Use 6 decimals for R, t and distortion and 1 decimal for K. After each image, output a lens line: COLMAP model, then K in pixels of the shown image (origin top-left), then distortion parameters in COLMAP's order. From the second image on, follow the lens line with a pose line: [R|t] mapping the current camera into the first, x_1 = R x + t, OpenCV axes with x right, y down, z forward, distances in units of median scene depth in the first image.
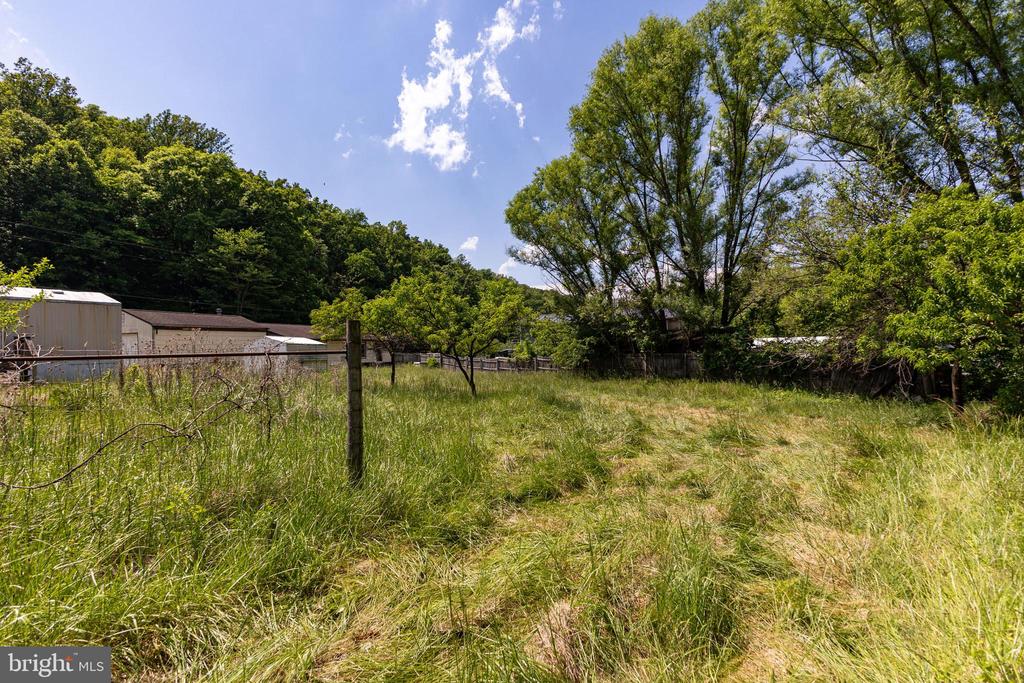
lens RADIAL K [[446.0, 0, 522.6], [0, 446.0, 344.4], [0, 0, 1]] dist [0.001231, -0.000150]
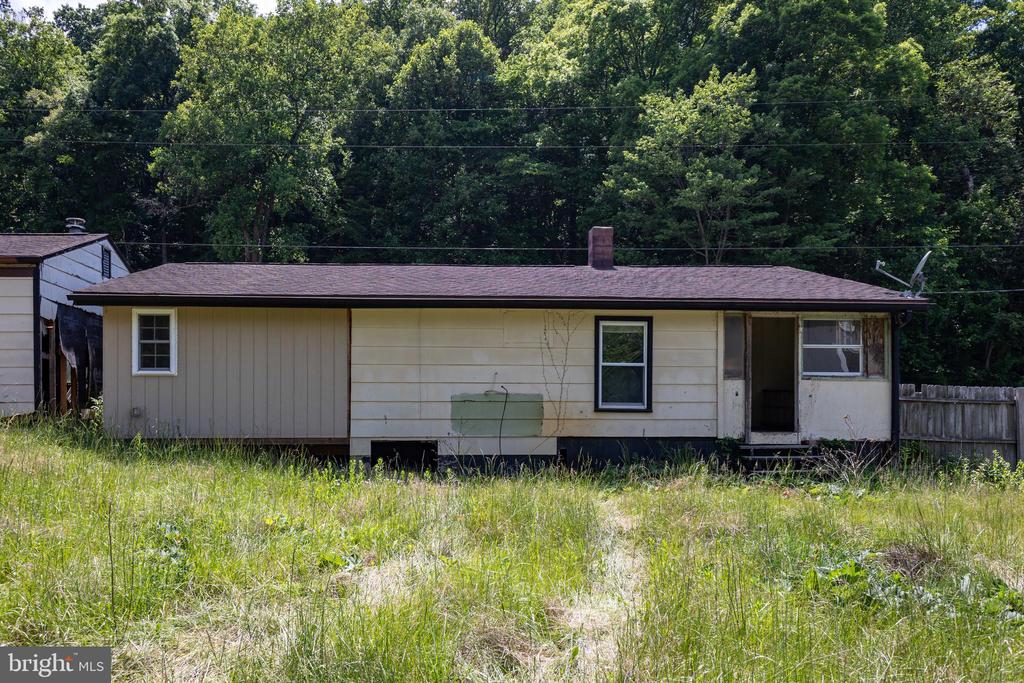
lens RADIAL K [[818.2, 0, 437.0], [0, 818.2, 422.3], [0, 0, 1]] dist [-0.006818, -0.001999]
pose [[0.392105, 0.029670, -0.919442, -0.056460], [-0.002148, 0.999507, 0.031338, 0.014720], [0.919918, -0.010313, 0.391976, 0.476205]]
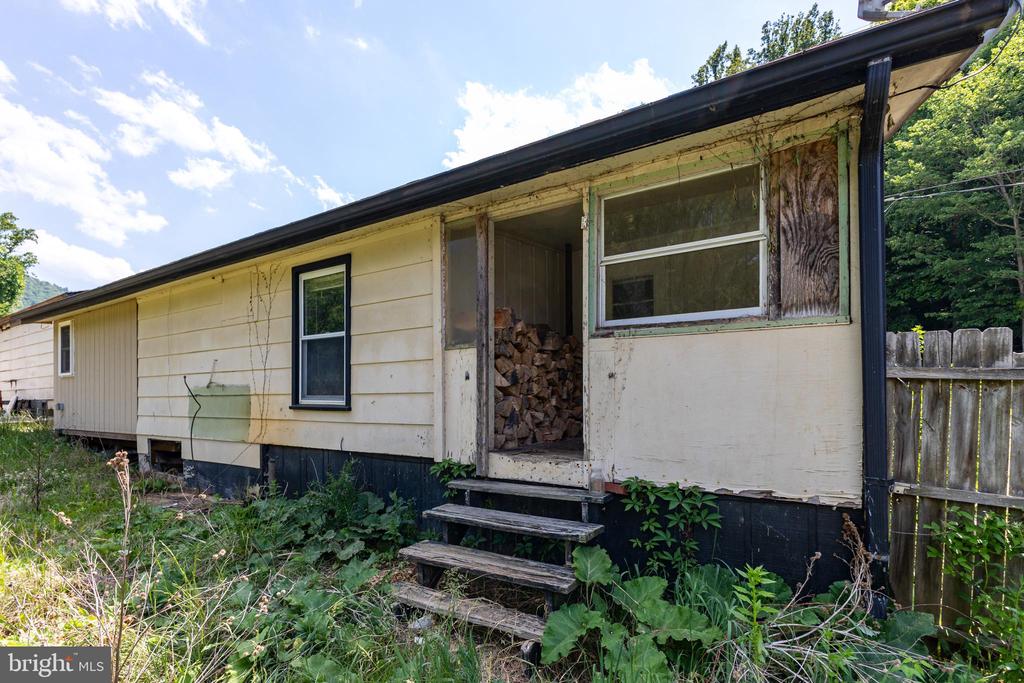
lens RADIAL K [[468.7, 0, 513.0], [0, 468.7, 394.5], [0, 0, 1]] dist [0.001150, 0.000007]
pose [[-0.210084, 0.016699, -0.977541, -0.148728], [0.017299, 0.999761, 0.013361, 0.015411], [0.977530, -0.014104, -0.210323, 0.627785]]
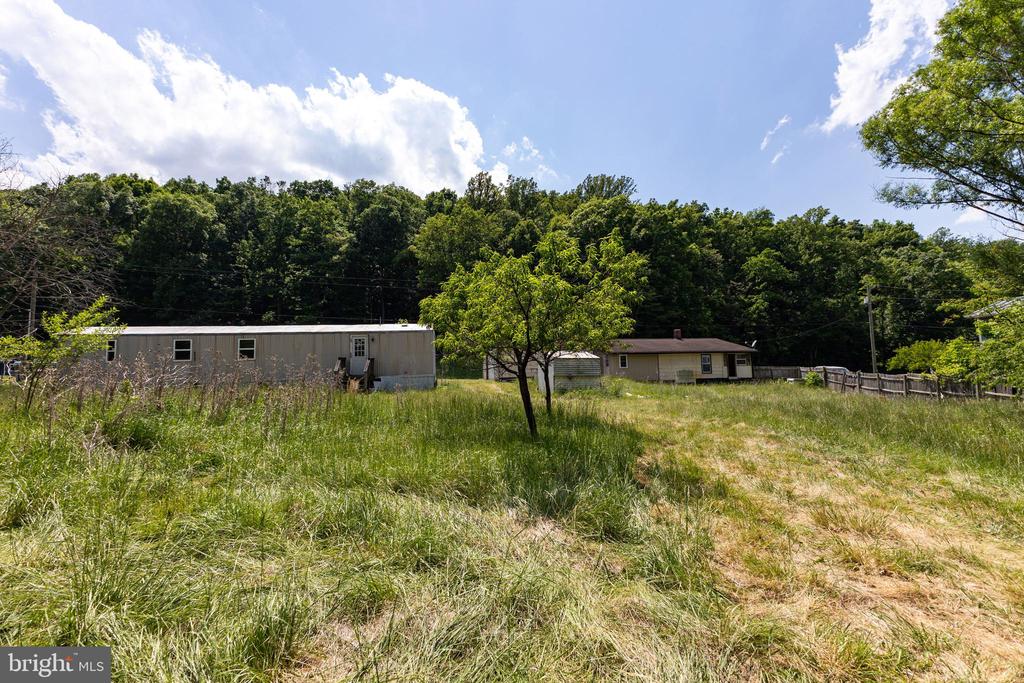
lens RADIAL K [[442.7, 0, 512.0], [0, 442.7, 341.5], [0, 0, 1]] dist [0.001505, 0.000099]
pose [[0.583532, -0.054491, -0.810260, 0.069055], [0.020817, 0.998422, -0.052153, 0.003745], [0.811823, 0.013566, 0.583745, 0.117404]]
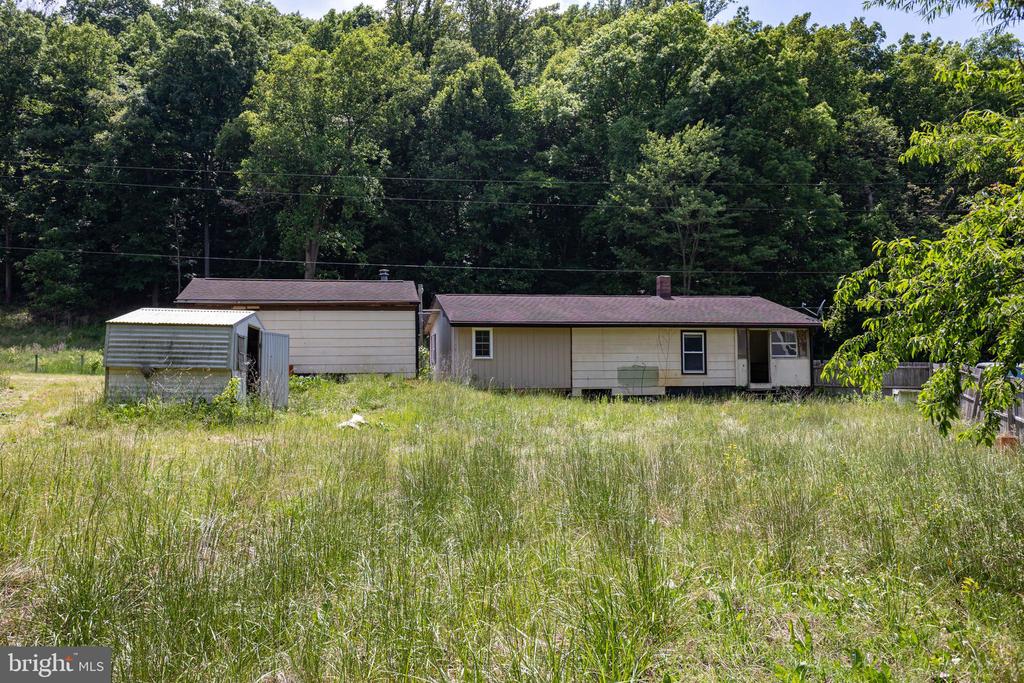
lens RADIAL K [[839.0, 0, 512.0], [0, 839.0, 341.5], [0, 0, 1]] dist [0.011403, -0.008829]
pose [[0.526222, -0.020972, -0.850089, 0.090730], [0.004514, 0.999751, -0.021870, 0.010606], [0.850335, 0.007671, 0.526185, 0.297570]]
